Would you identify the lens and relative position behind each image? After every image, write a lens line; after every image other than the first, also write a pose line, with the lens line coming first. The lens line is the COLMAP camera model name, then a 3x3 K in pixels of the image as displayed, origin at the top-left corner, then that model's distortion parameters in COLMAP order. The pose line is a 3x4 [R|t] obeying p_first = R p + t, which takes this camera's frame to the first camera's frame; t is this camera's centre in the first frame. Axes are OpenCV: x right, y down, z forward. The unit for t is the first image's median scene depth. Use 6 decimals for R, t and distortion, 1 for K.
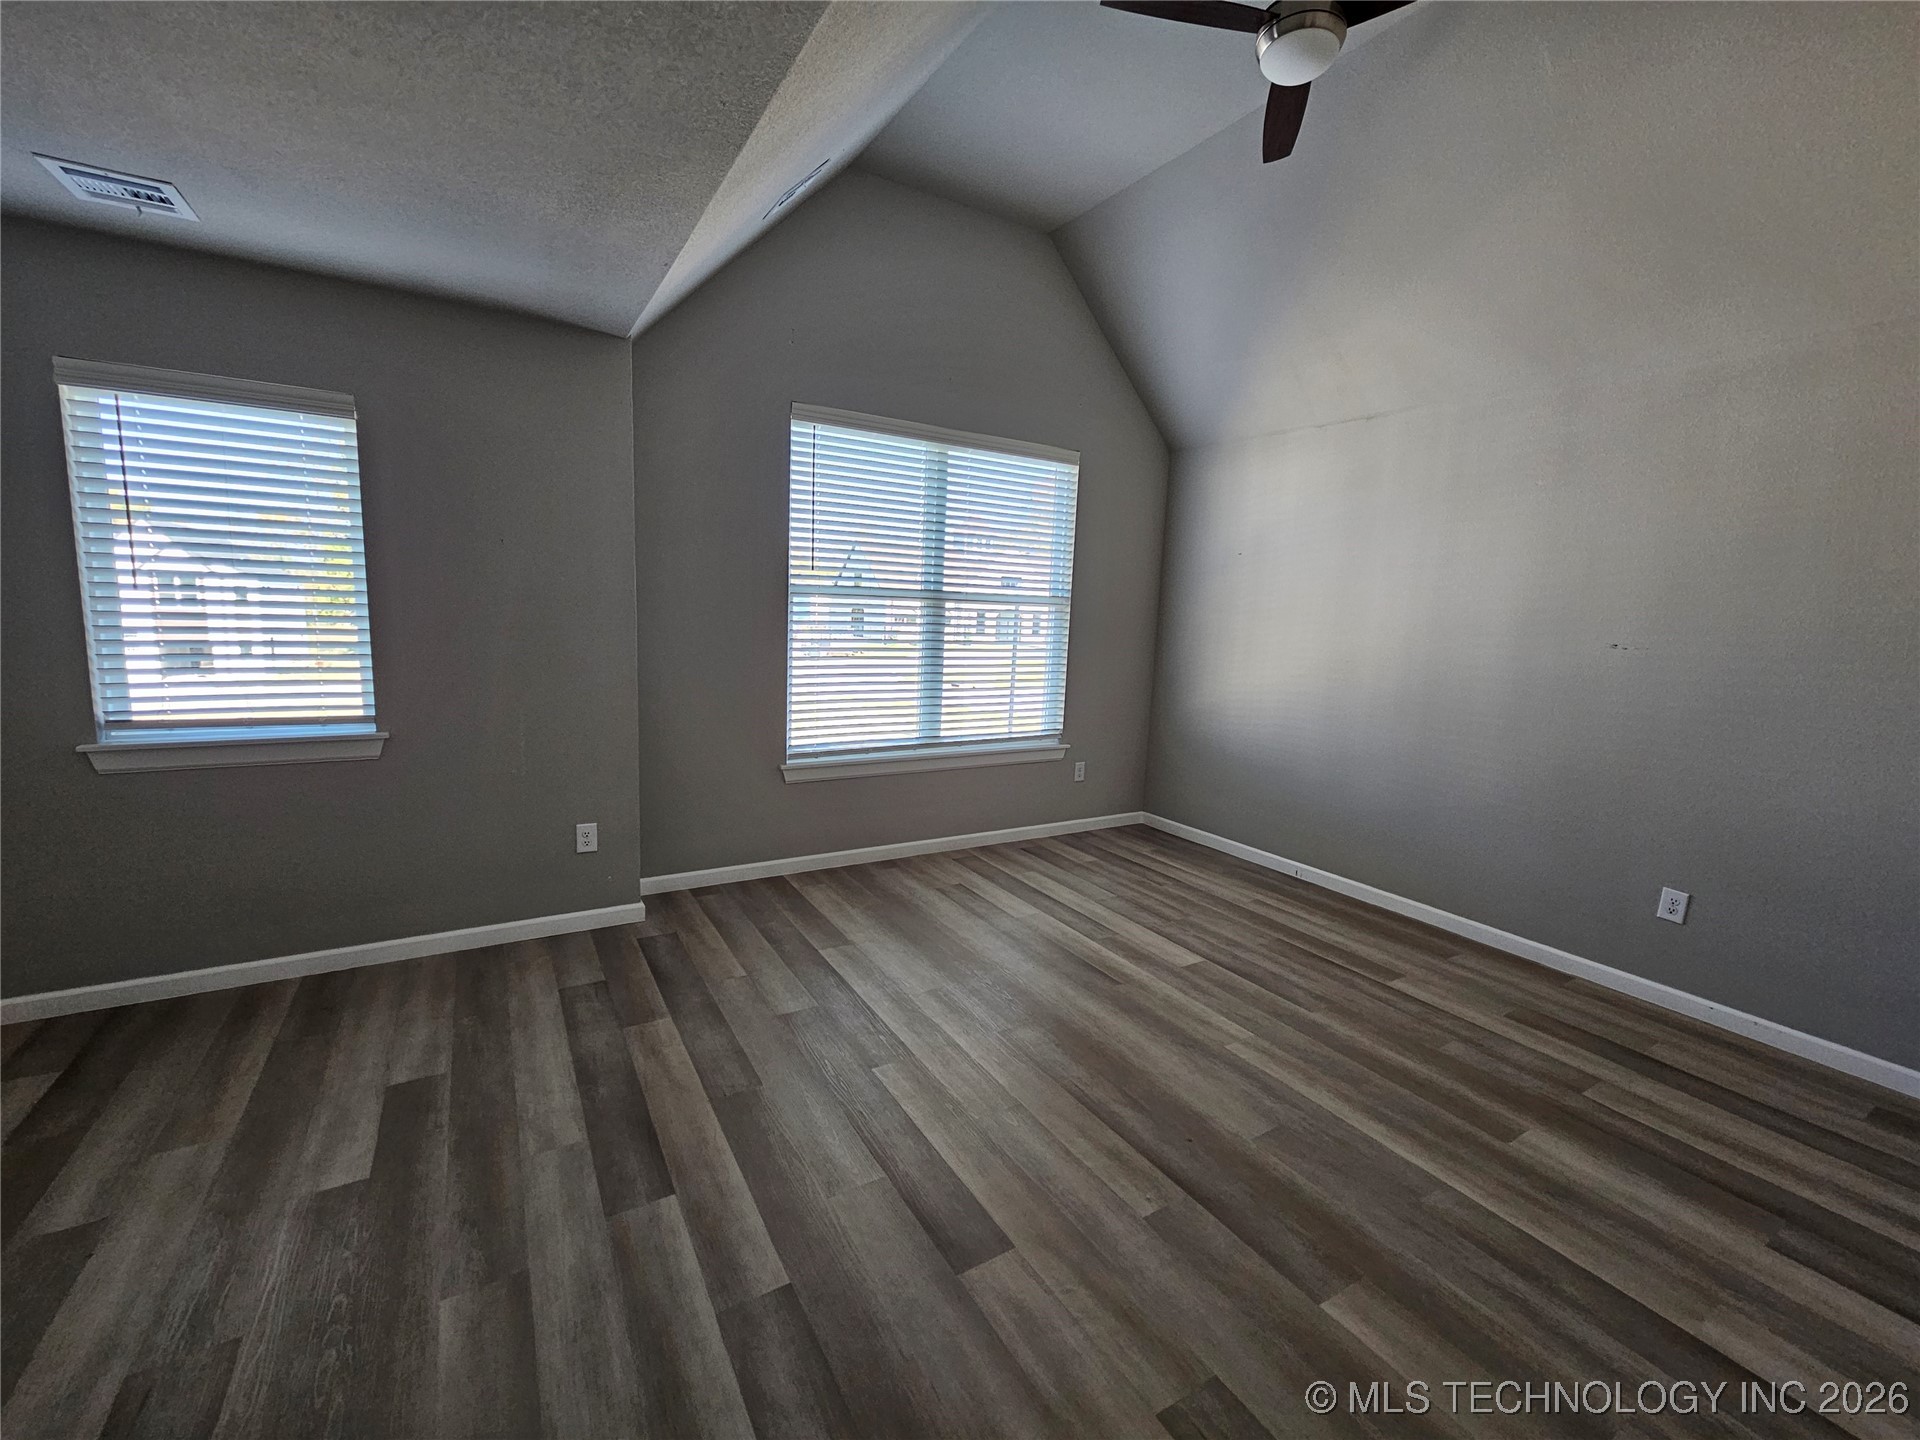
lens RADIAL K [[789.6, 0, 957.6], [0, 789.6, 716.8], [0, 0, 1]] dist [-0.003608, 0.002653]
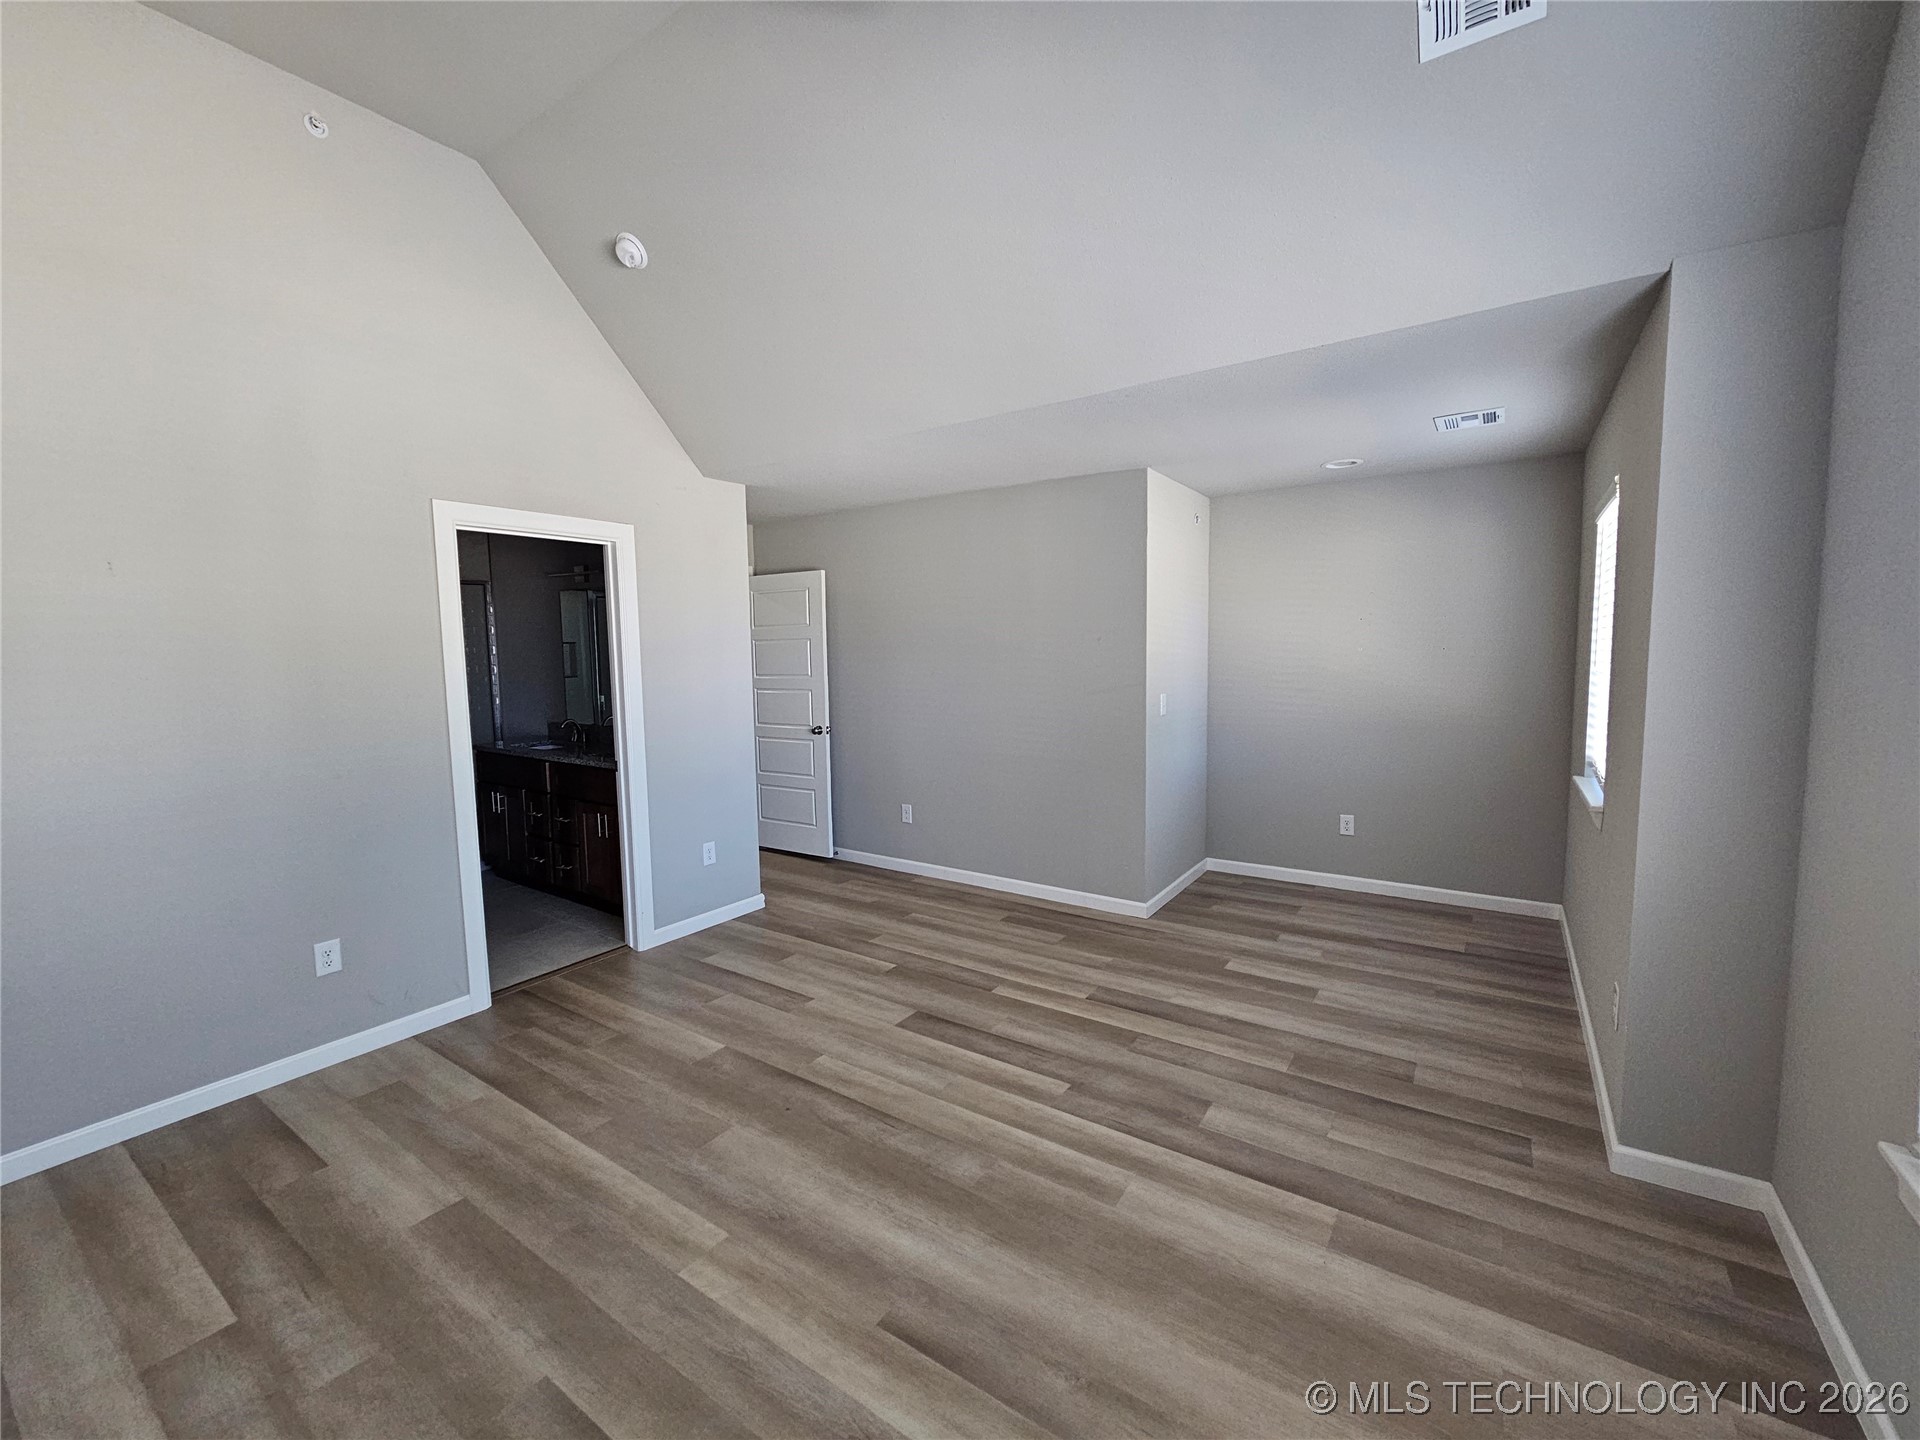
lens RADIAL K [[789.6, 0, 957.6], [0, 789.6, 716.8], [0, 0, 1]] dist [-0.003608, 0.002653]
pose [[-0.910211, 0.008729, -0.414053, 0.517573], [-0.079965, 0.977260, 0.196389, -0.276291], [0.406352, 0.211865, -0.888815, 1.918628]]
